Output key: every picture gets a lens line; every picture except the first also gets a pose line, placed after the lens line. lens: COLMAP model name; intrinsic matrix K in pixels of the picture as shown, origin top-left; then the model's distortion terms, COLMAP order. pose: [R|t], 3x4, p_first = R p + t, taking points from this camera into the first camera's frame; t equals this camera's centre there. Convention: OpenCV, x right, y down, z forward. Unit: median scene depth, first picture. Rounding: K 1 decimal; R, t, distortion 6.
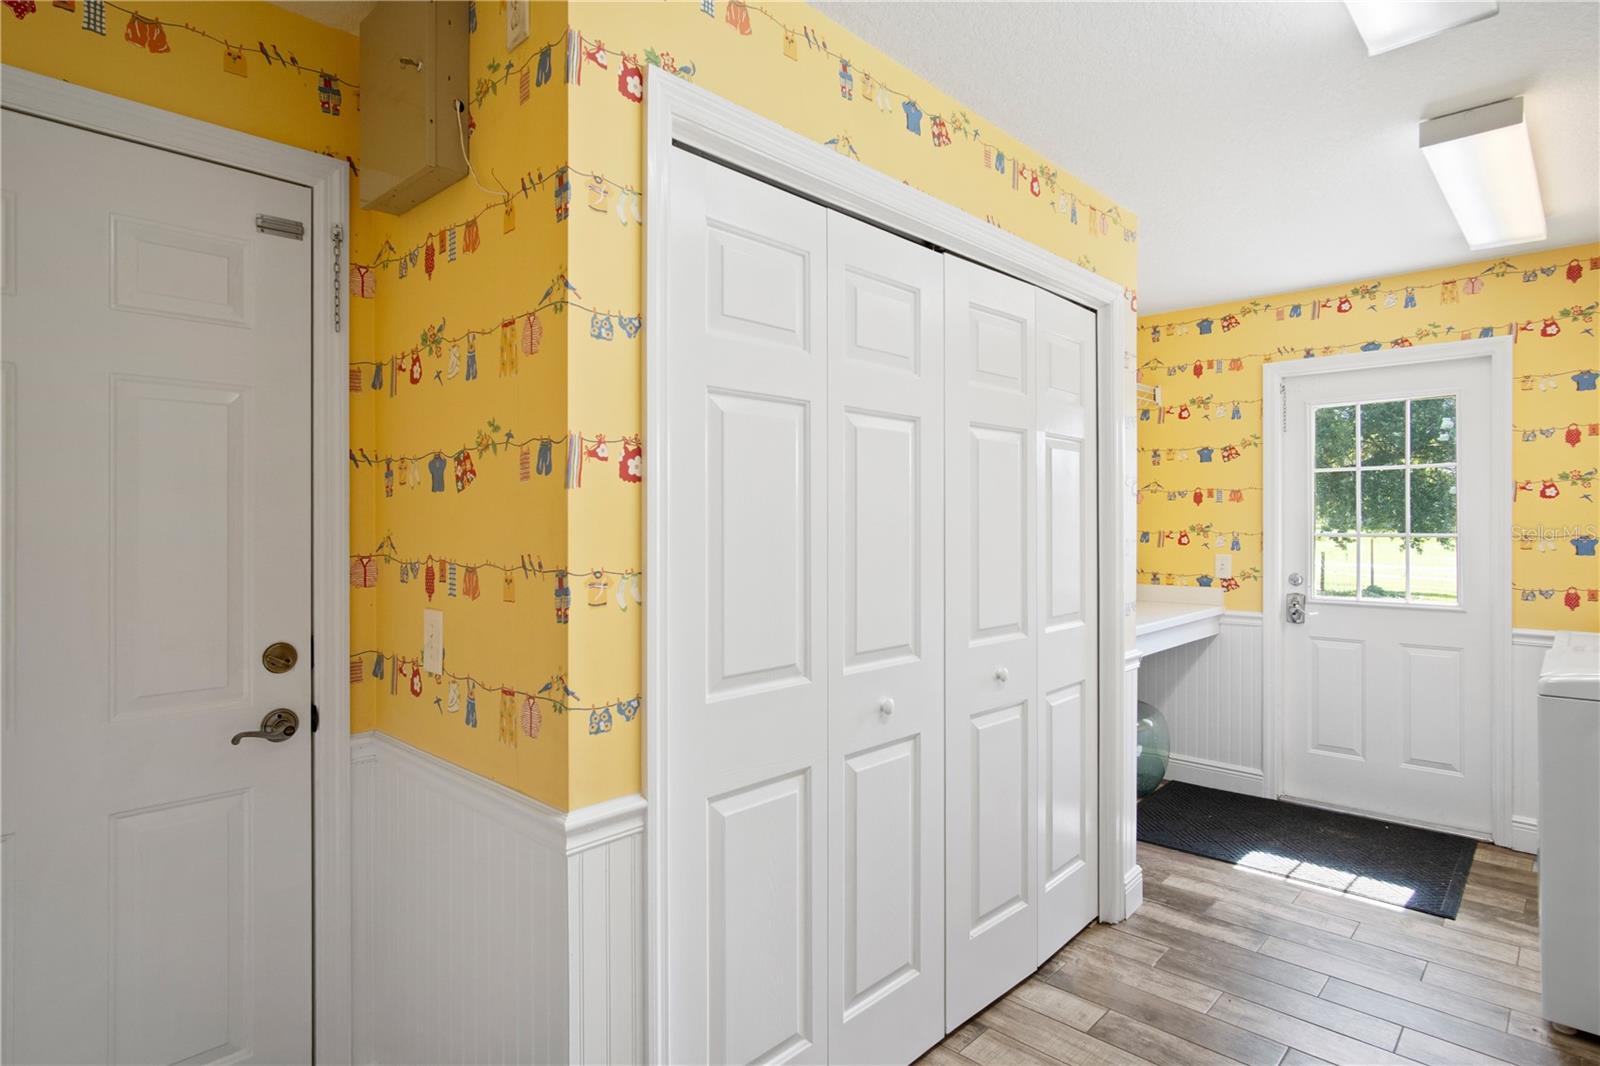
lens RADIAL K [[842.0, 0, 794.7], [0, 842.0, 522.1], [0, 0, 1]] dist [-0.023788, 0.000625]
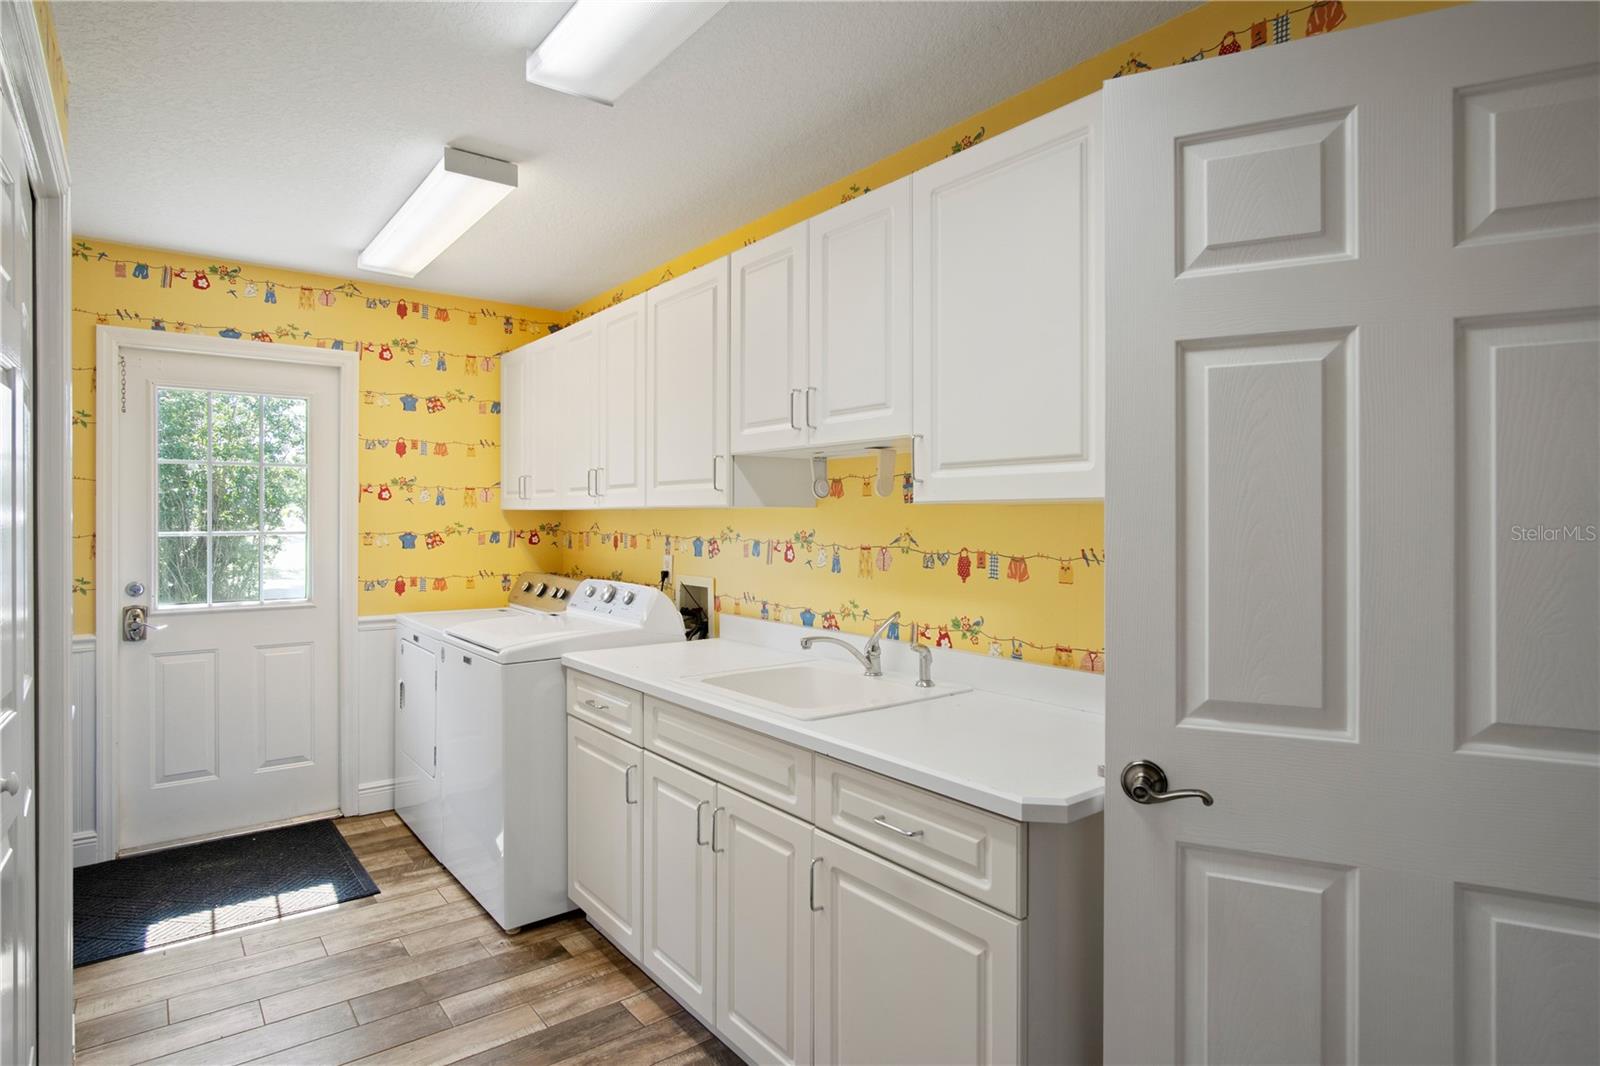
lens RADIAL K [[842.0, 0, 794.7], [0, 842.0, 522.1], [0, 0, 1]] dist [-0.023788, 0.000625]
pose [[0.133856, -0.001843, 0.990999, -0.168013], [0.001547, 0.999997, 0.001651, 0.000721], [-0.991000, 0.001312, 0.133858, 0.273986]]
